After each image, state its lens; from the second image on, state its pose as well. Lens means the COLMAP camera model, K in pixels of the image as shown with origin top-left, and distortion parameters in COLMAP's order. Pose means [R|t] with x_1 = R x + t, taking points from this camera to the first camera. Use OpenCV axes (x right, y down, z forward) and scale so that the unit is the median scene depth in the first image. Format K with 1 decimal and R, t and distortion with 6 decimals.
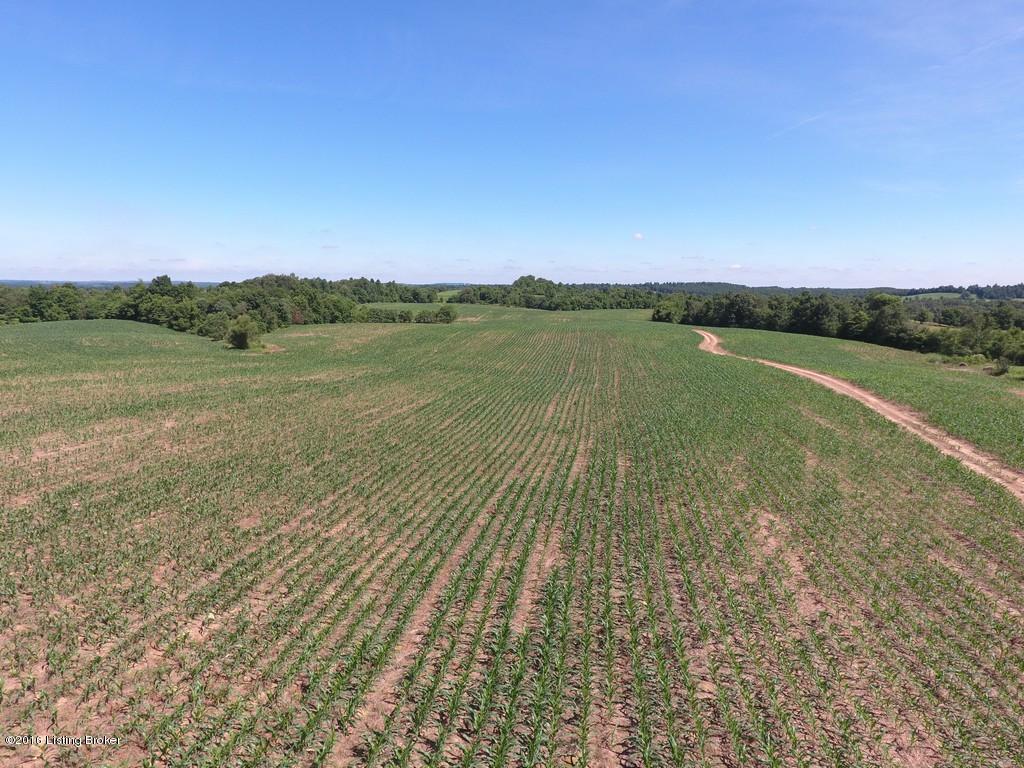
lens RADIAL K [[601.6, 0, 512.7], [0, 601.6, 383.0], [0, 0, 1]] dist [-0.002990, -0.000094]
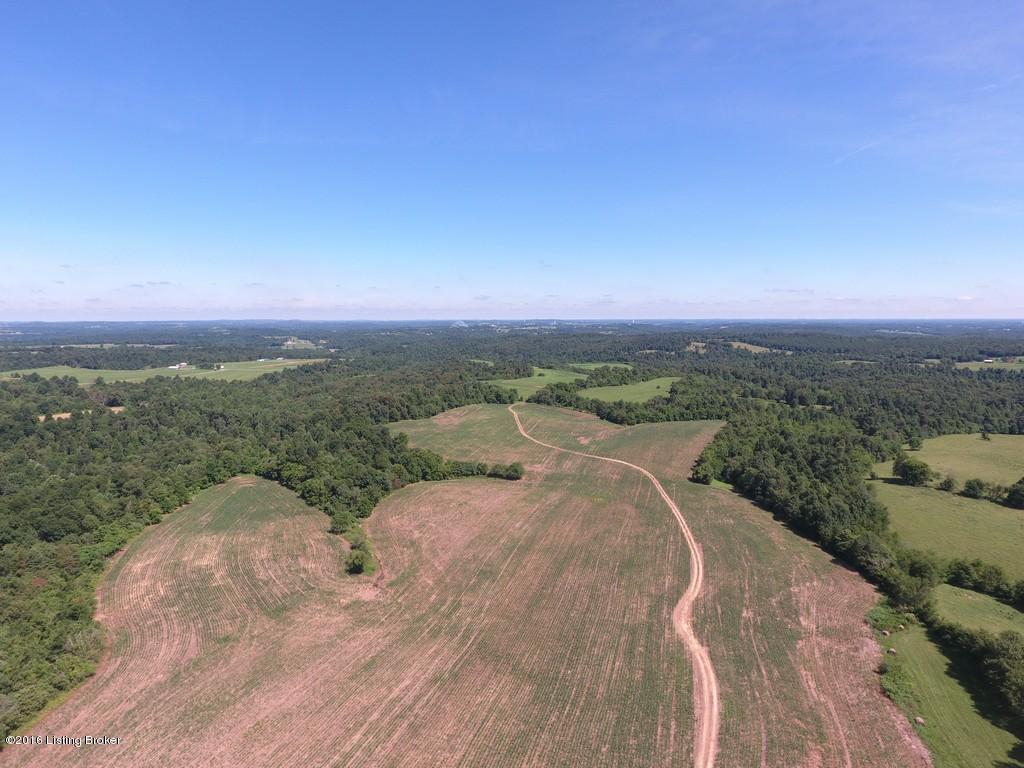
lens RADIAL K [[601.6, 0, 511.3], [0, 601.6, 380.7], [0, 0, 1]] dist [-0.002990, -0.000094]
pose [[0.988293, 0.005057, -0.152483, 0.036626], [-0.013585, 0.998397, -0.054940, -0.126617], [0.151960, 0.056368, 0.986778, -0.113029]]
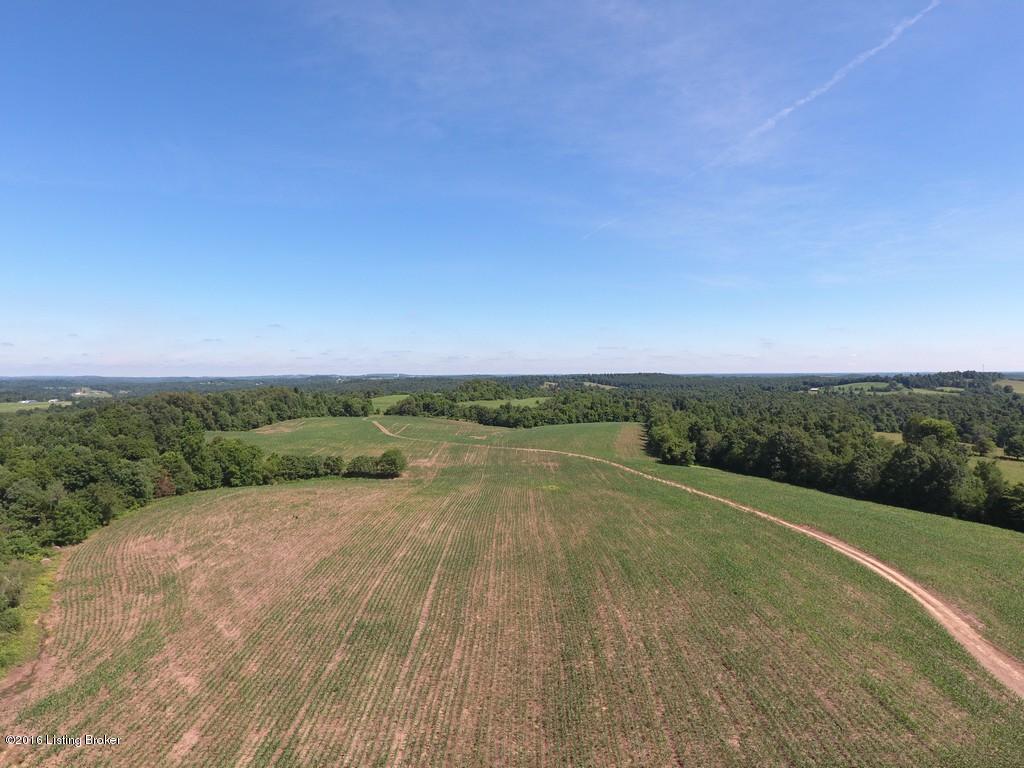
lens RADIAL K [[601.6, 0, 512.7], [0, 601.6, 384.3], [0, 0, 1]] dist [-0.002990, -0.000094]
pose [[0.993822, -0.016036, 0.109817, -0.023333], [0.031578, 0.989464, -0.141290, -0.055674], [-0.106395, 0.143885, 0.983858, 0.141736]]
